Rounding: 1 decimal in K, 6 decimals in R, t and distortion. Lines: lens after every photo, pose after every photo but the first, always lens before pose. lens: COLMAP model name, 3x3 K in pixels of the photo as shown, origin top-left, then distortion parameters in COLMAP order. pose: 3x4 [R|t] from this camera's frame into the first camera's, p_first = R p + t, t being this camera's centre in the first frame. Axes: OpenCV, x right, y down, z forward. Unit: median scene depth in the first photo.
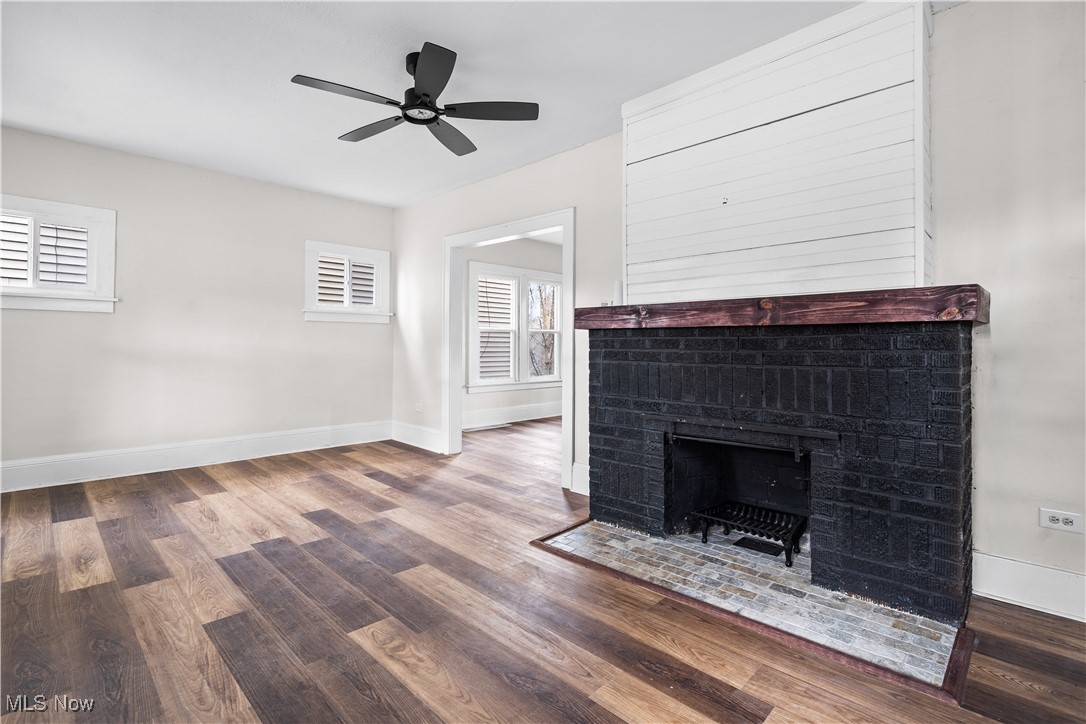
lens RADIAL K [[500.3, 0, 529.2], [0, 500.3, 342.1], [0, 0, 1]] dist [0.000699, 0.000349]
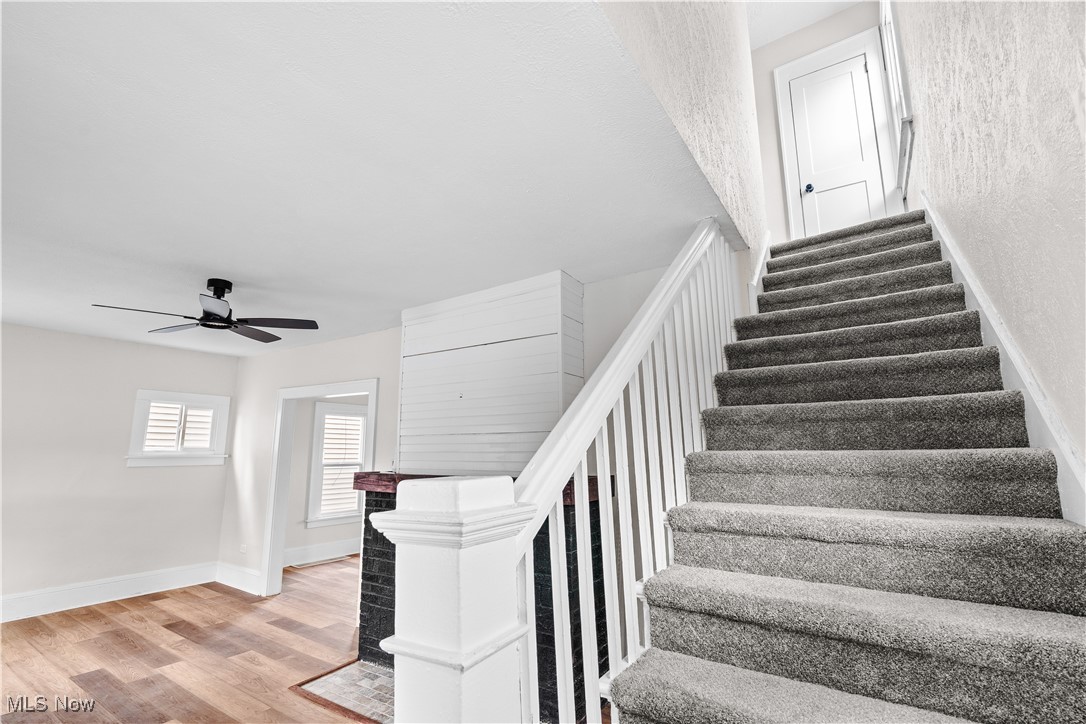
lens RADIAL K [[500.3, 0, 543.7], [0, 500.3, 359.7], [0, 0, 1]] dist [0.000699, 0.000349]
pose [[0.983029, 0.025375, 0.181687, 0.465738], [0.004586, 0.986679, -0.162615, -0.203120], [-0.183393, 0.160689, 0.969818, -0.451174]]
